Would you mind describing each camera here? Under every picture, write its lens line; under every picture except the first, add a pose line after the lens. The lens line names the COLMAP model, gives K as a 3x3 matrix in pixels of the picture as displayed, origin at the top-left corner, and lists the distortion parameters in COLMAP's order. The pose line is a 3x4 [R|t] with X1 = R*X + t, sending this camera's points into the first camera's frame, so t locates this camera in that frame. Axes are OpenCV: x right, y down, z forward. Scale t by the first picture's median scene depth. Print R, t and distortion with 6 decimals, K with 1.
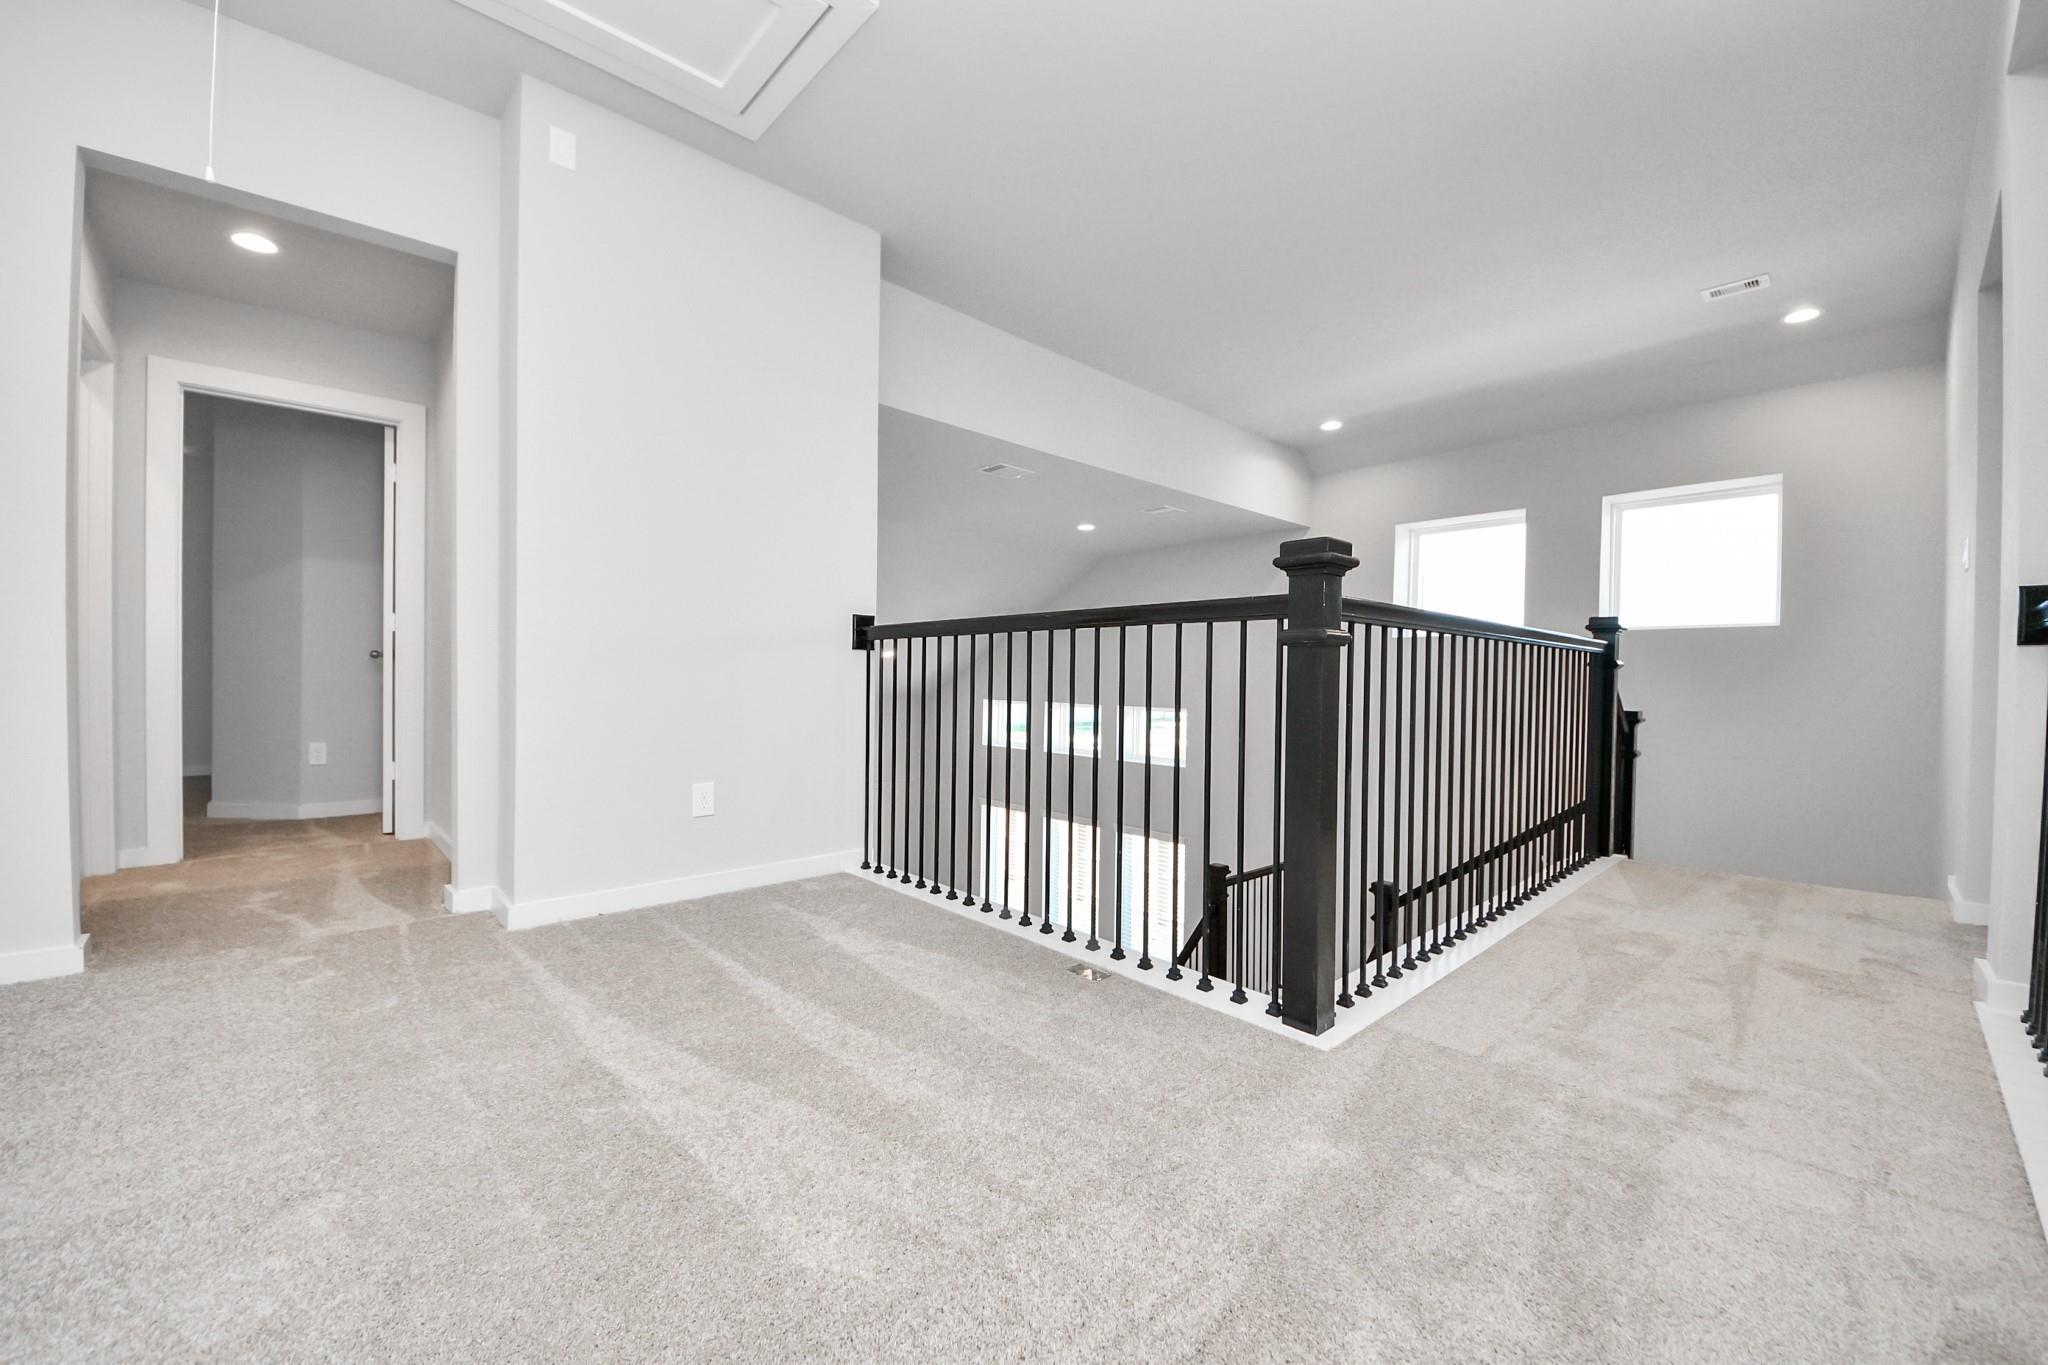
lens RADIAL K [[806.0, 0, 1030.5], [0, 806.0, 680.6], [0, 0, 1]] dist [-0.003586, -0.000631]
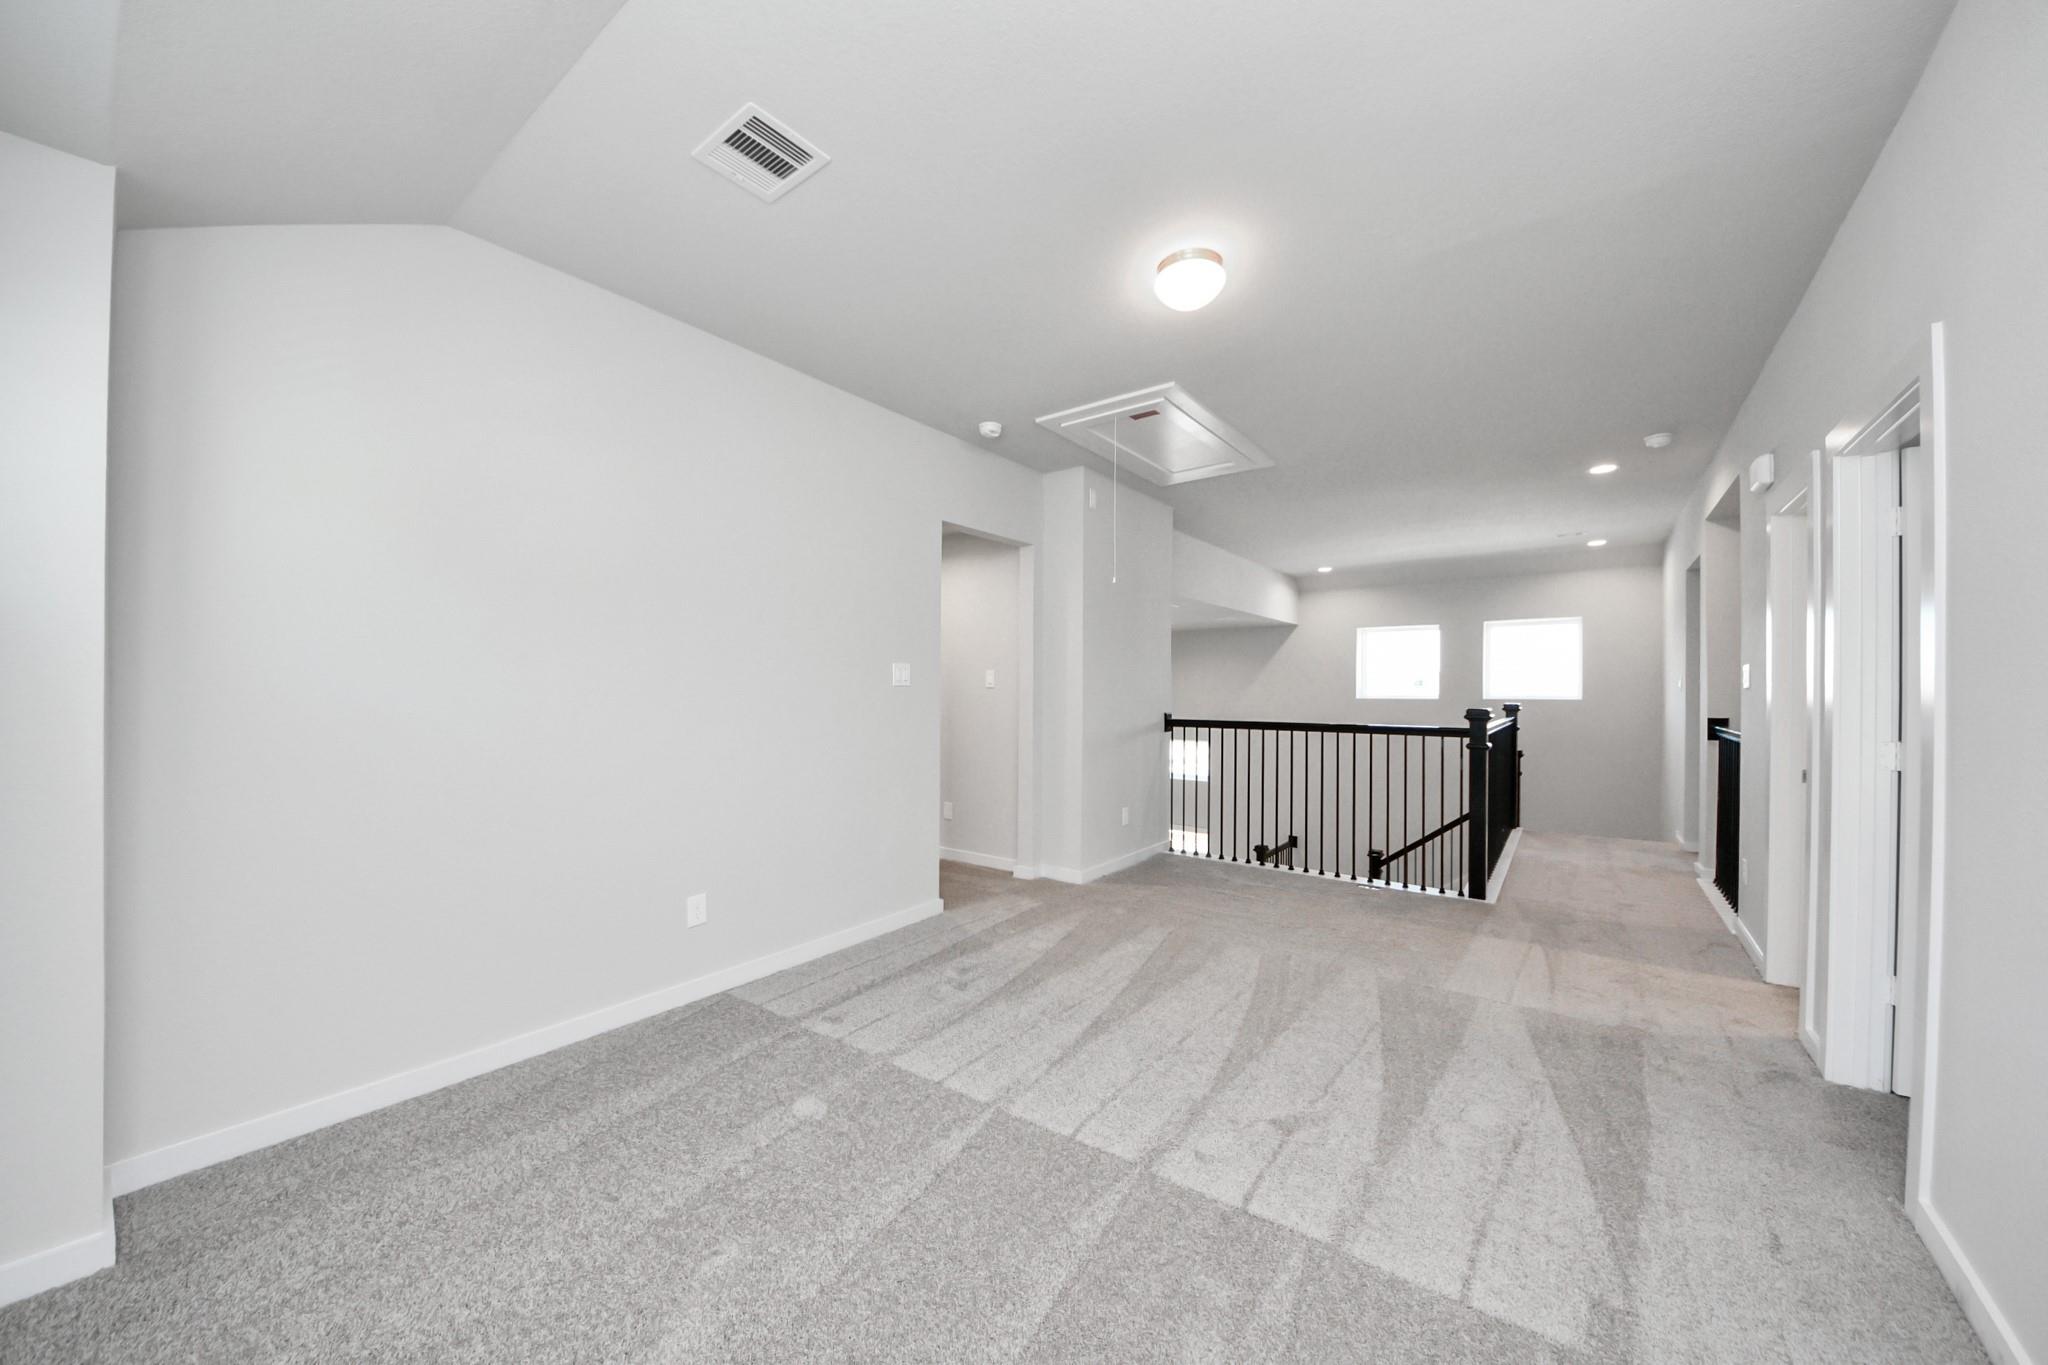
lens RADIAL K [[739.1, 0, 1016.6], [0, 739.1, 695.0], [0, 0, 1]] dist [0.002000, 0.000253]
pose [[0.985453, -0.013670, 0.169395, -0.737701], [0.013626, 0.999906, 0.001423, -0.117177], [-0.169398, 0.000906, 0.985547, -0.527707]]
